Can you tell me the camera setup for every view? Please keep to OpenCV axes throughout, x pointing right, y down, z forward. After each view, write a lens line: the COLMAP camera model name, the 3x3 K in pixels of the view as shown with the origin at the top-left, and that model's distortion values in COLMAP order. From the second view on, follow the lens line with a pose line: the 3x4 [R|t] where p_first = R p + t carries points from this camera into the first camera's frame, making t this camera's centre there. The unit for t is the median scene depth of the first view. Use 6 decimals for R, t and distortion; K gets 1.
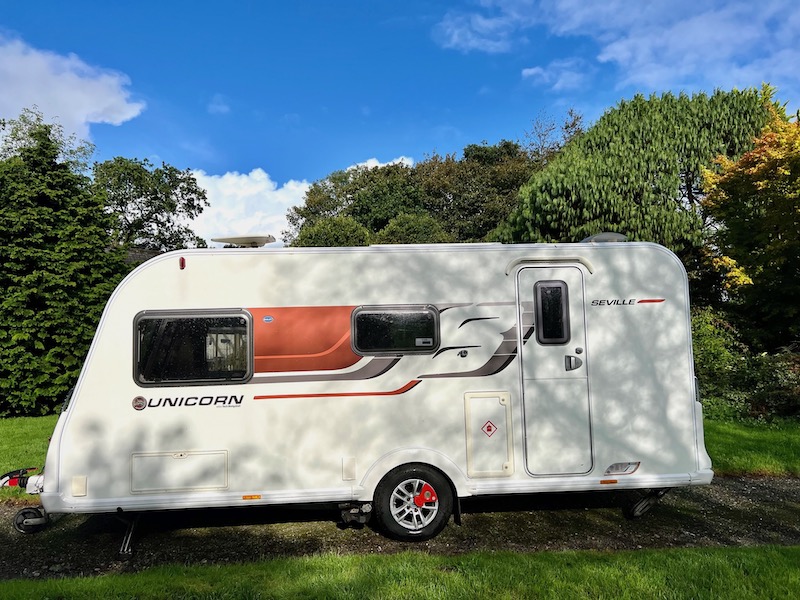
lens RADIAL K [[606.8, 0, 399.7], [0, 606.8, 296.9], [0, 0, 1]] dist [0.021343, -0.008285]
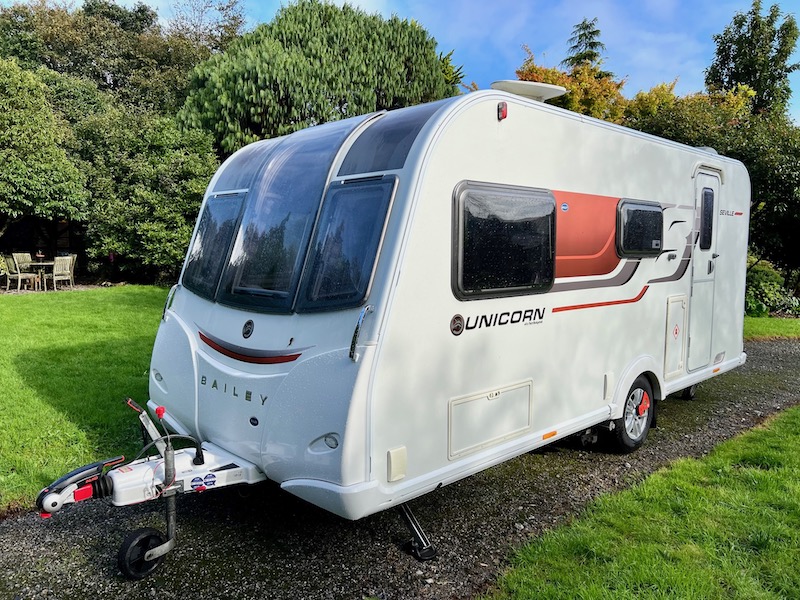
lens RADIAL K [[606.8, 0, 400.2], [0, 606.8, 301.6], [0, 0, 1]] dist [0.021343, -0.008285]
pose [[0.761803, -0.028419, 0.647185, -0.858280], [-0.077656, 0.987827, 0.134787, 0.066099], [-0.643137, -0.152939, 0.750323, 0.542431]]
